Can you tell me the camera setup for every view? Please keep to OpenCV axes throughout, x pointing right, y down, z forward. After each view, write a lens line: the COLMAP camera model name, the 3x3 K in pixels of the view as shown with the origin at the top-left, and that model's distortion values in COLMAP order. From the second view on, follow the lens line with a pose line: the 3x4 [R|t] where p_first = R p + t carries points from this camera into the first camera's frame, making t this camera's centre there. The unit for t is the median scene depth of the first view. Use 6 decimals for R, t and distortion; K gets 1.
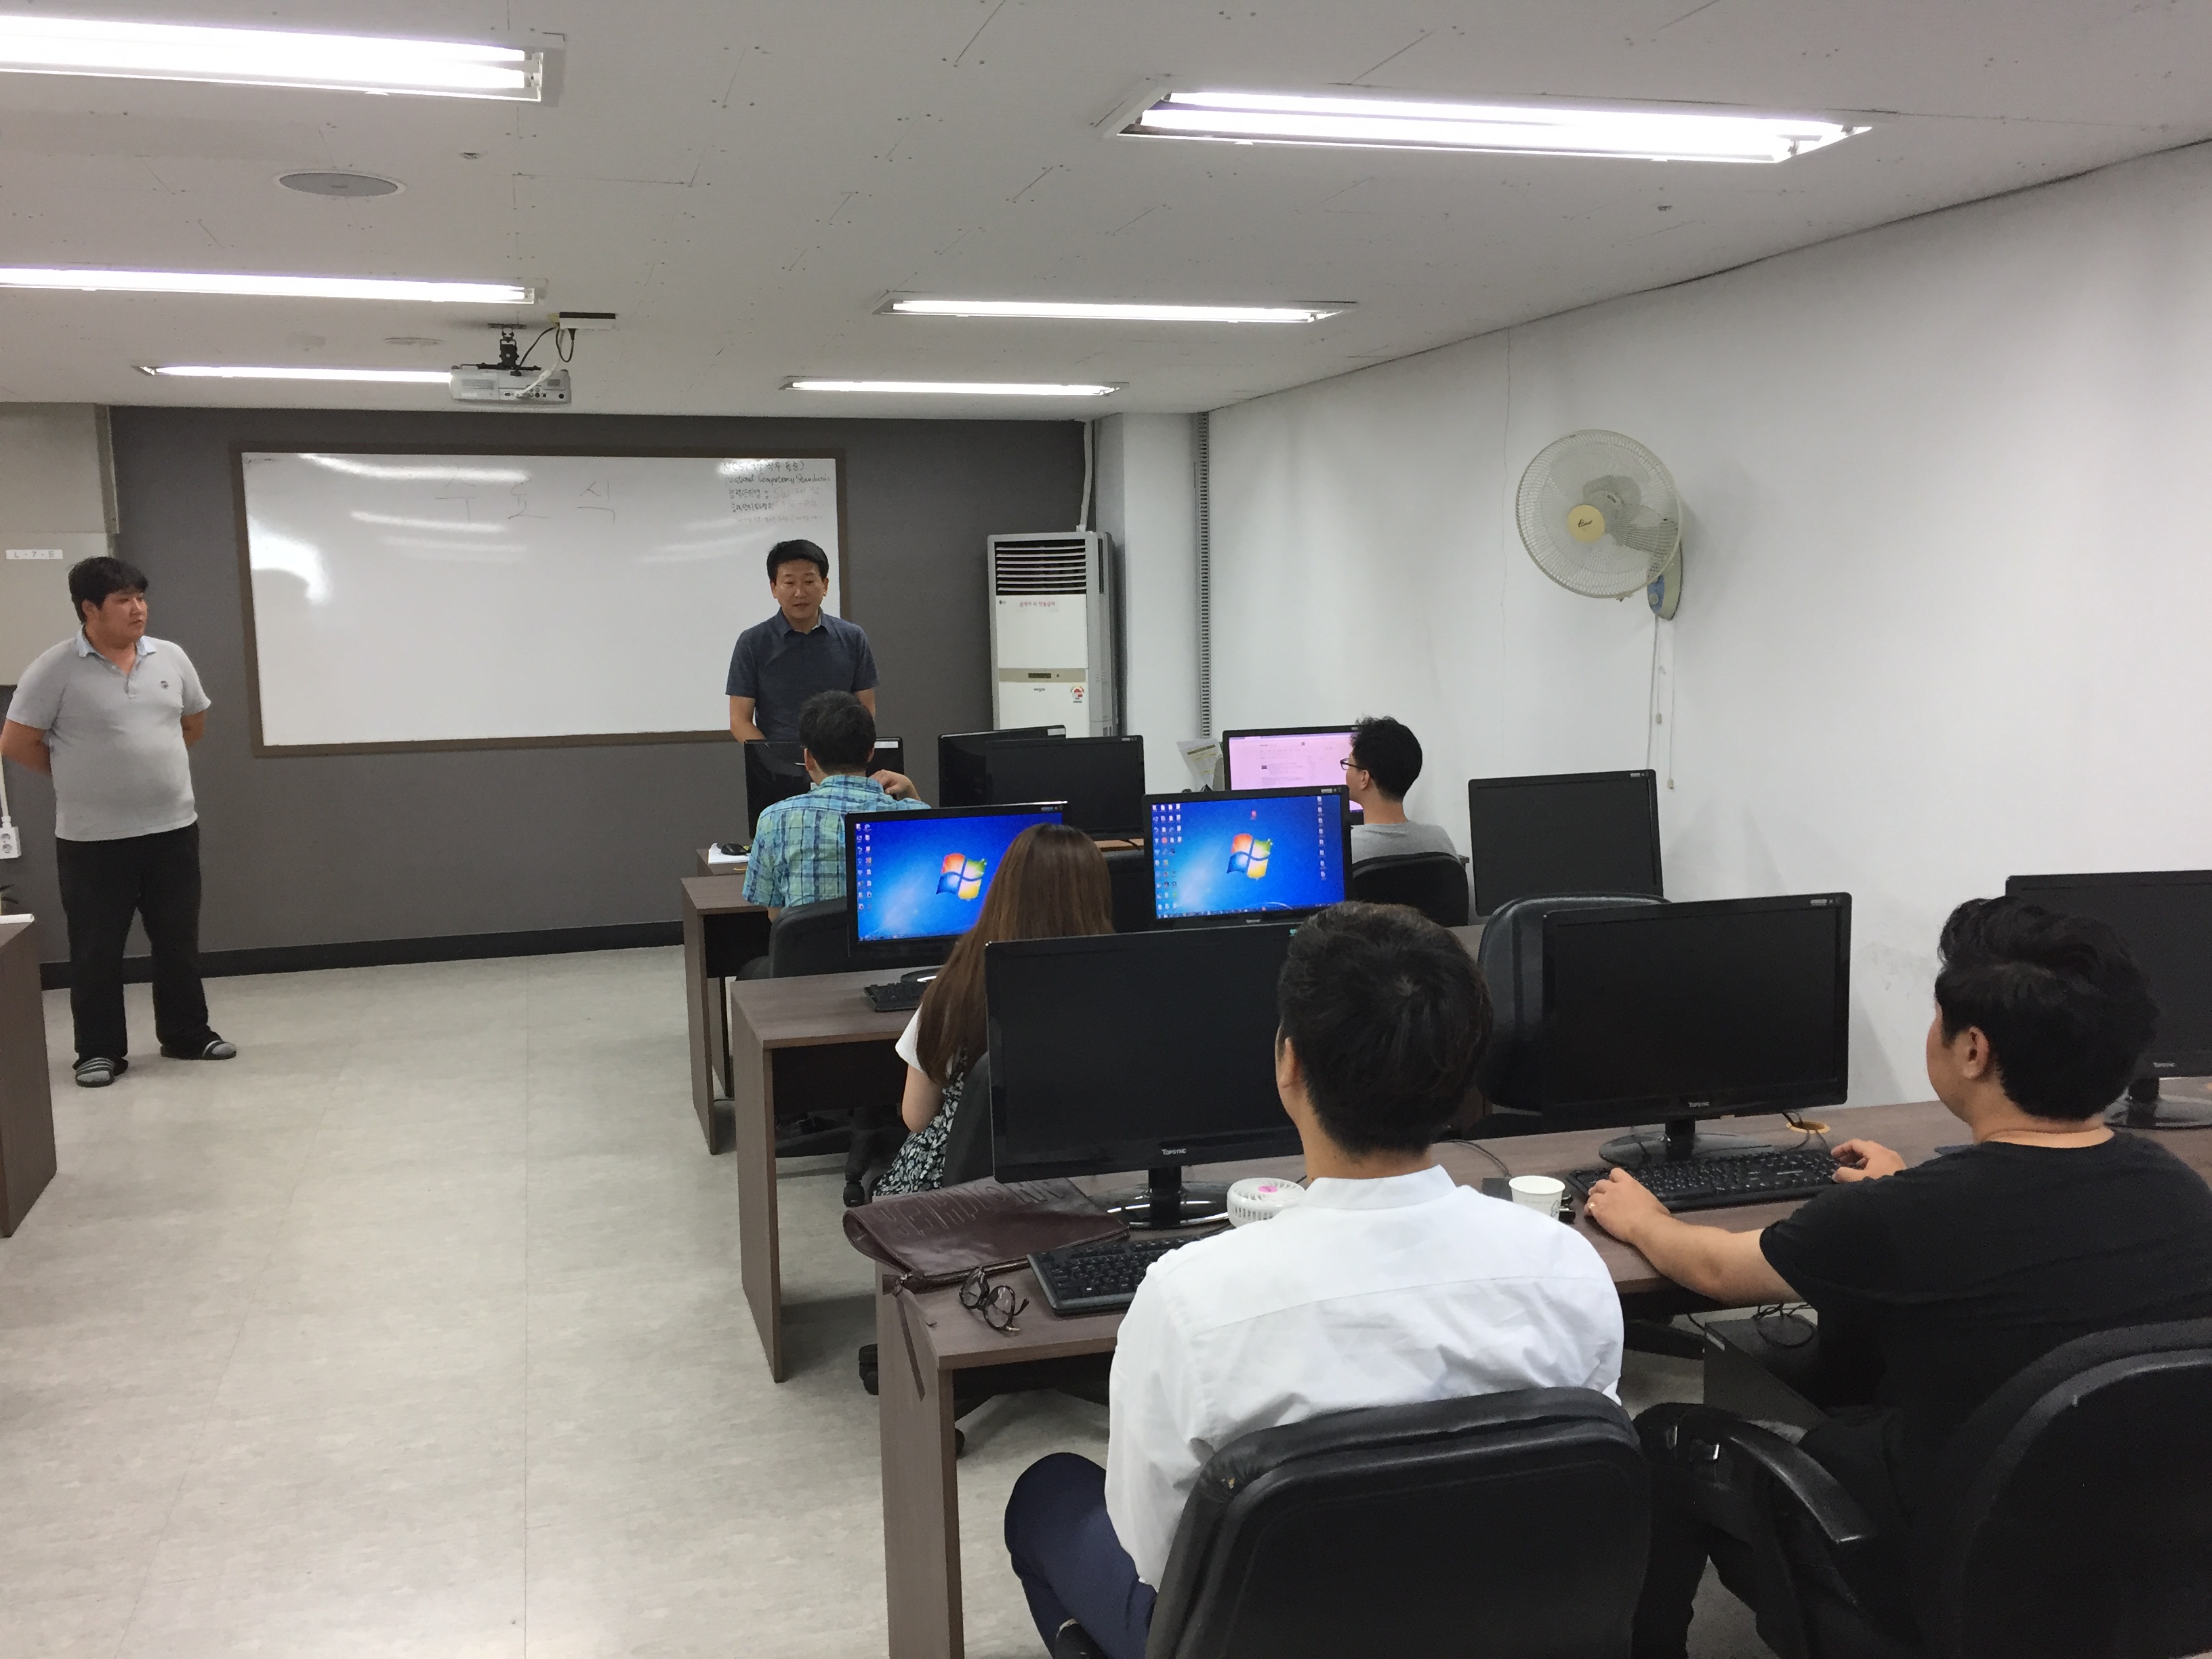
lens RADIAL K [[1873.5, 0, 1093.2], [0, 1873.5, 862.9], [0, 0, 1]] dist [0.035217, -0.000353]
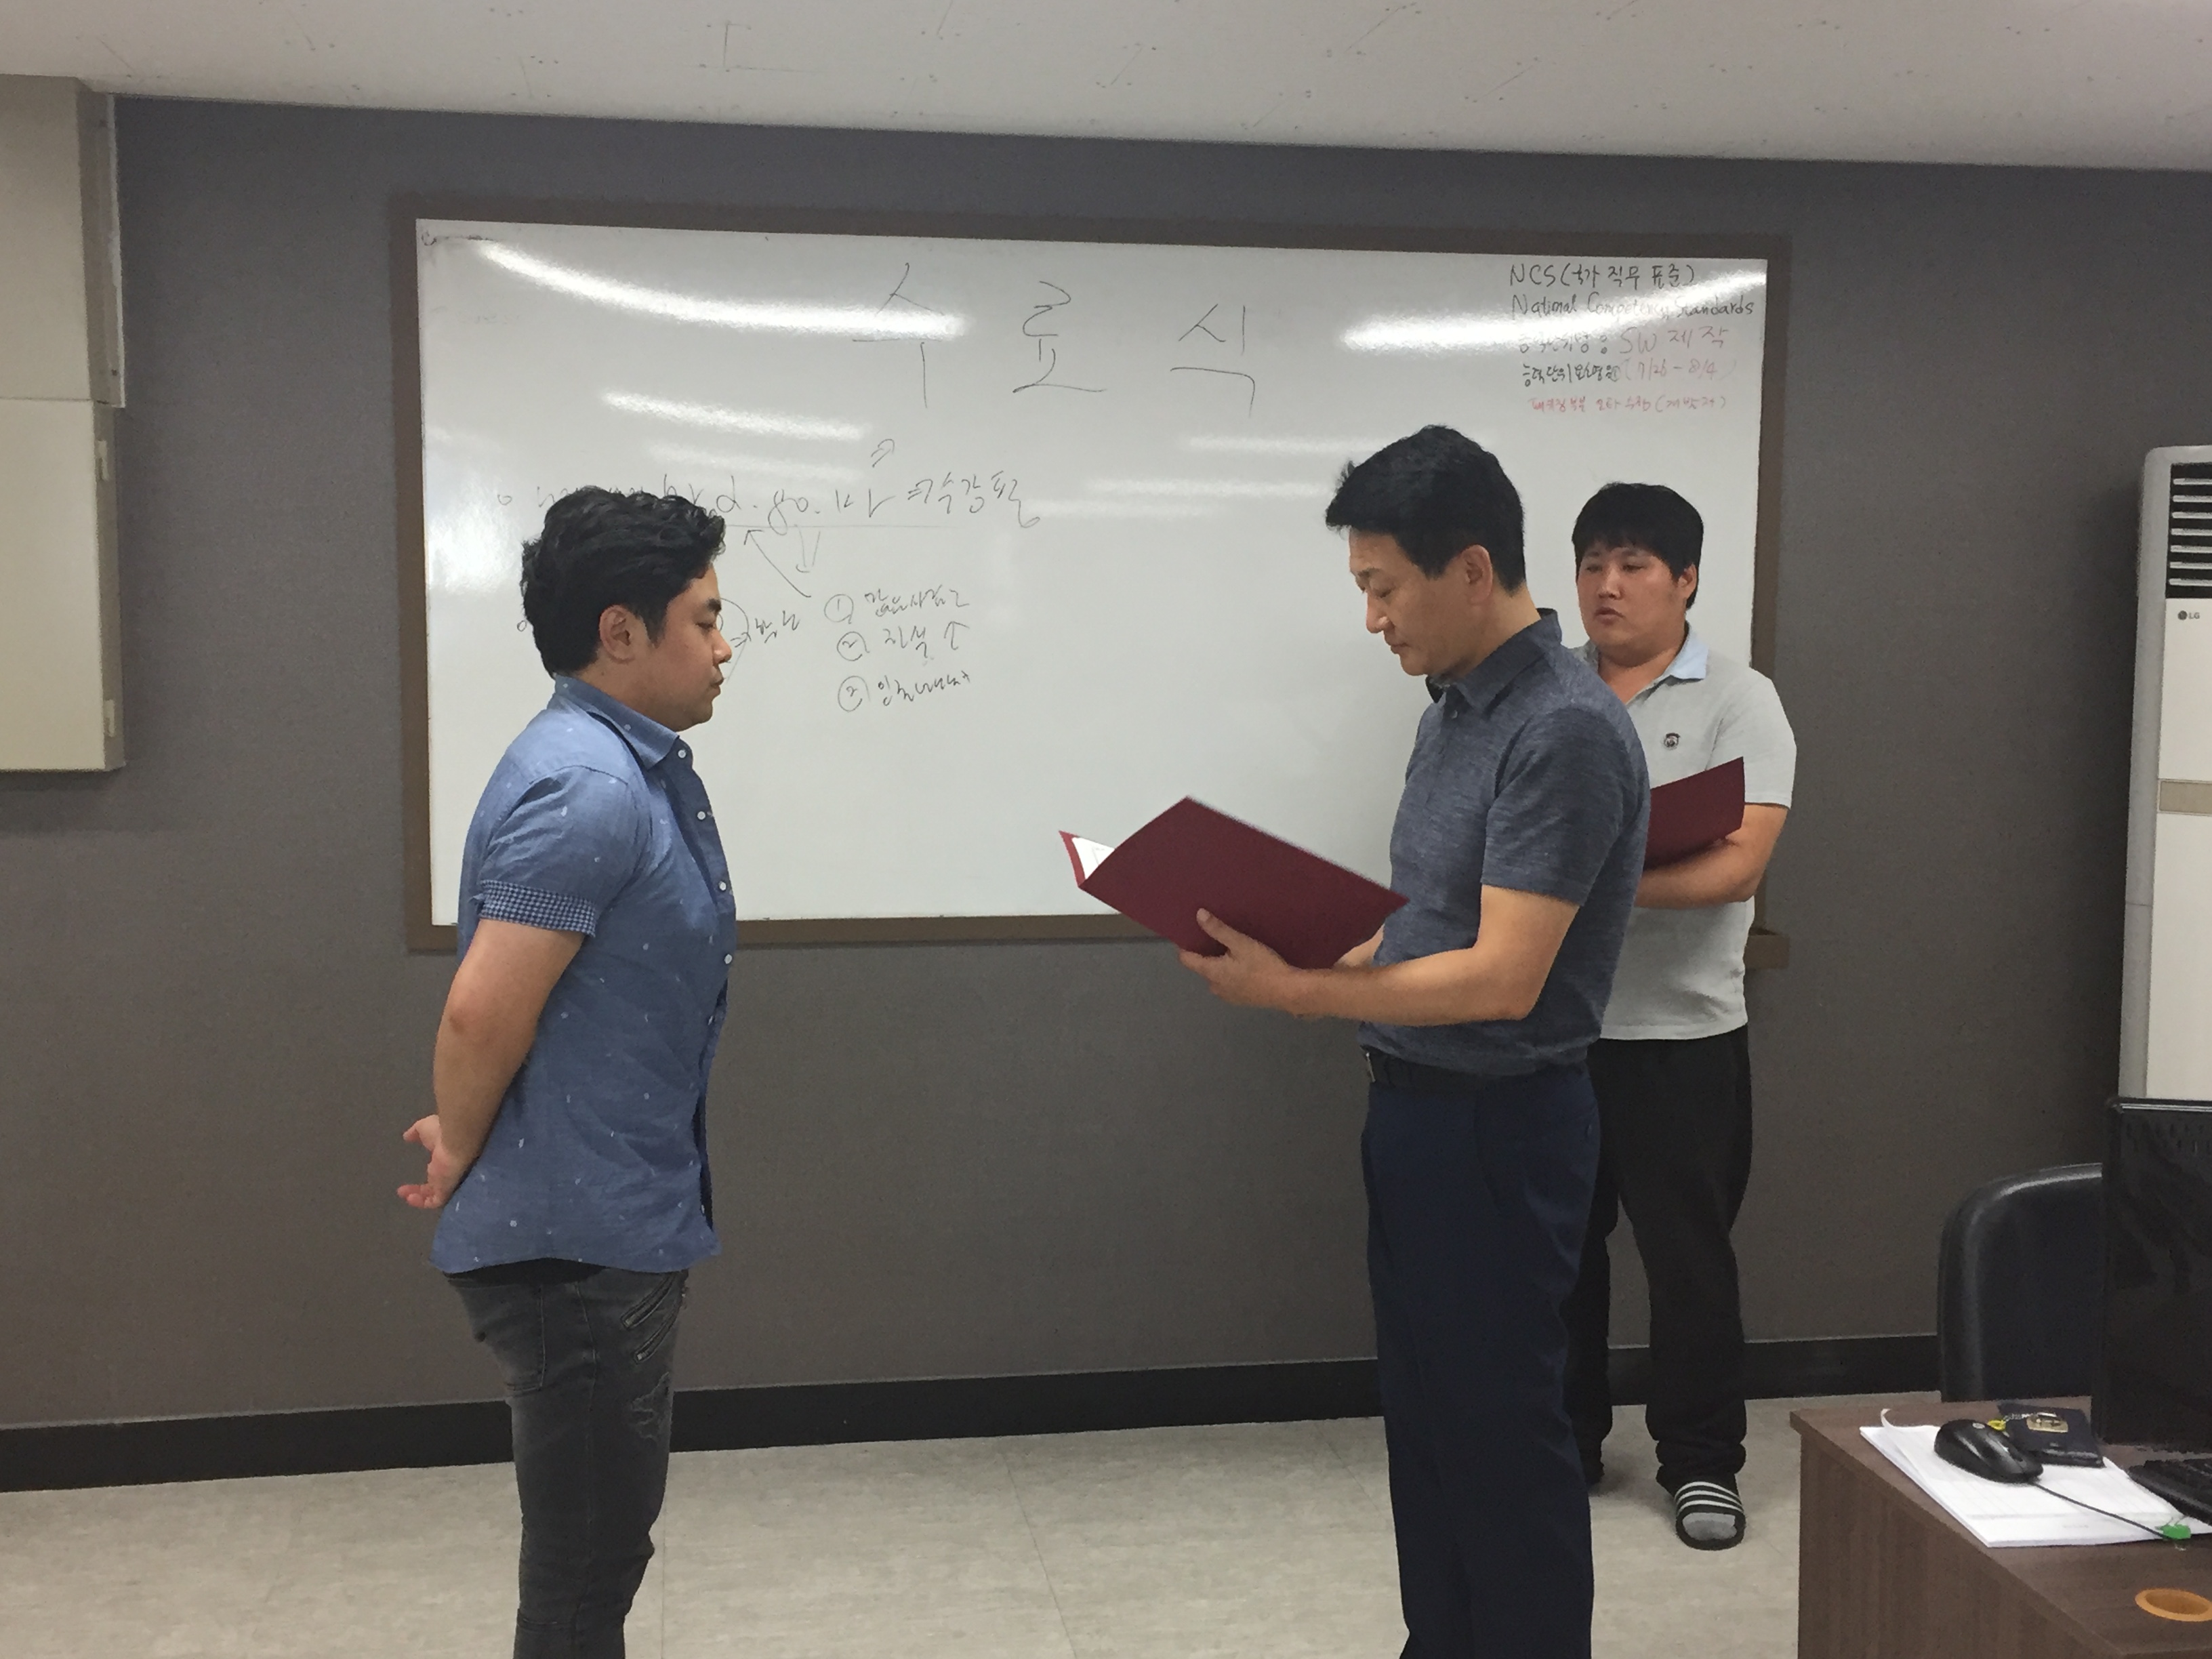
lens RADIAL K [[2554.7, 0, 1093.1], [0, 2554.7, 847.6], [0, 0, 1]] dist [0.079343, 0.000000]
pose [[0.991312, 0.035543, -0.126640, -0.210397], [-0.039783, 0.998724, -0.031110, -0.063882], [0.125373, 0.035878, 0.991461, 0.429781]]
